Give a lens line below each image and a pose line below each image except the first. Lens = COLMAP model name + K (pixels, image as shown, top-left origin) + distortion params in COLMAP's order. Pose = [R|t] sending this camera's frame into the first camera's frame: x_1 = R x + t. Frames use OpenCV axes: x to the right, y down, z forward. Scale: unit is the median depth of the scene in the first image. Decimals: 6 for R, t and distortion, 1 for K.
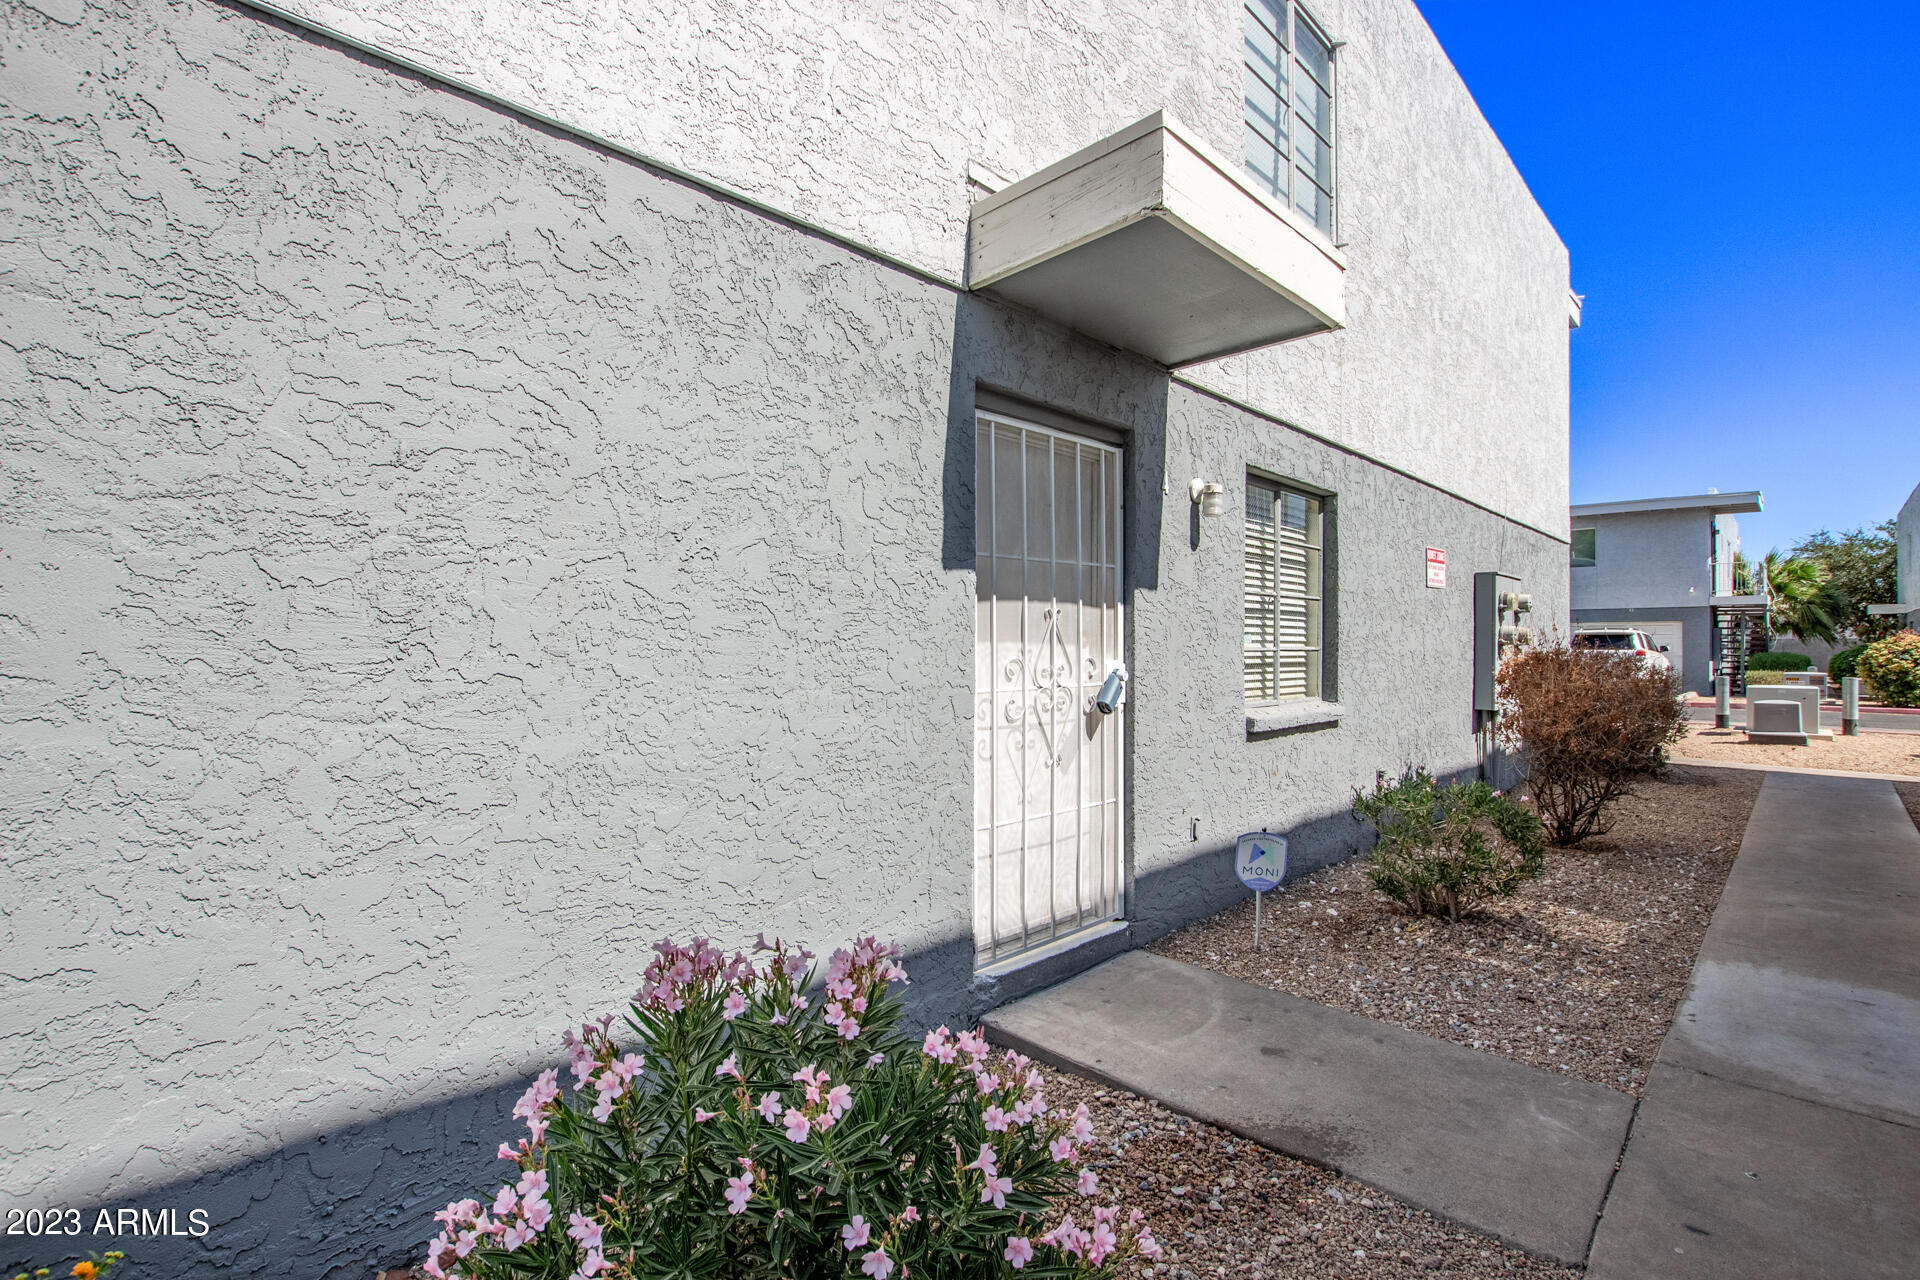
lens RADIAL K [[874.1, 0, 963.9], [0, 874.1, 652.6], [0, 0, 1]] dist [-0.030294, 0.000704]
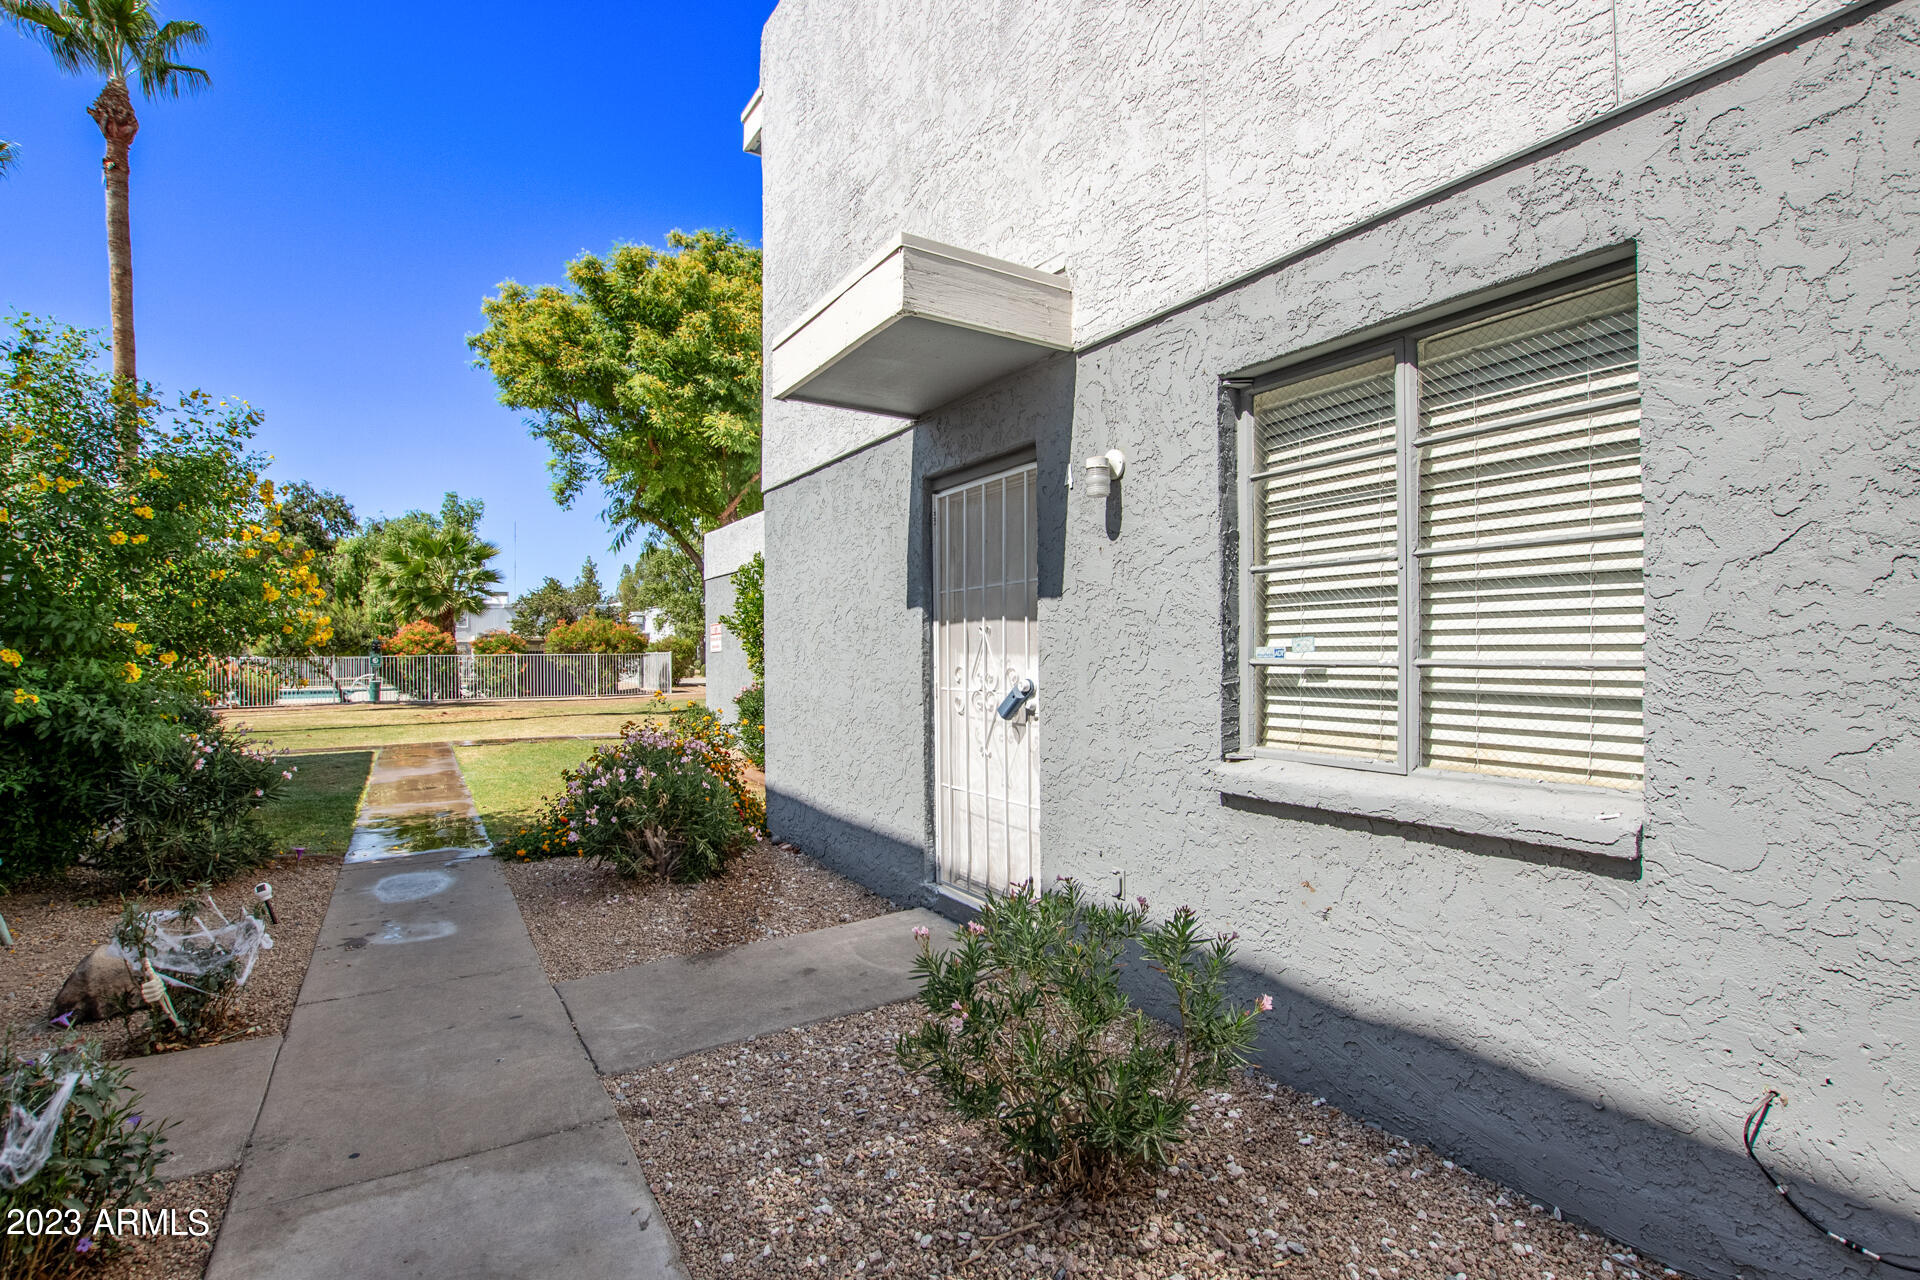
lens RADIAL K [[874.1, 0, 964.8], [0, 874.1, 643.0], [0, 0, 1]] dist [-0.030294, 0.000704]
pose [[-0.215329, -0.004835, -0.976530, 1.265746], [0.006571, 0.999958, -0.006400, -0.018709], [0.976520, -0.007795, -0.215288, 1.208735]]
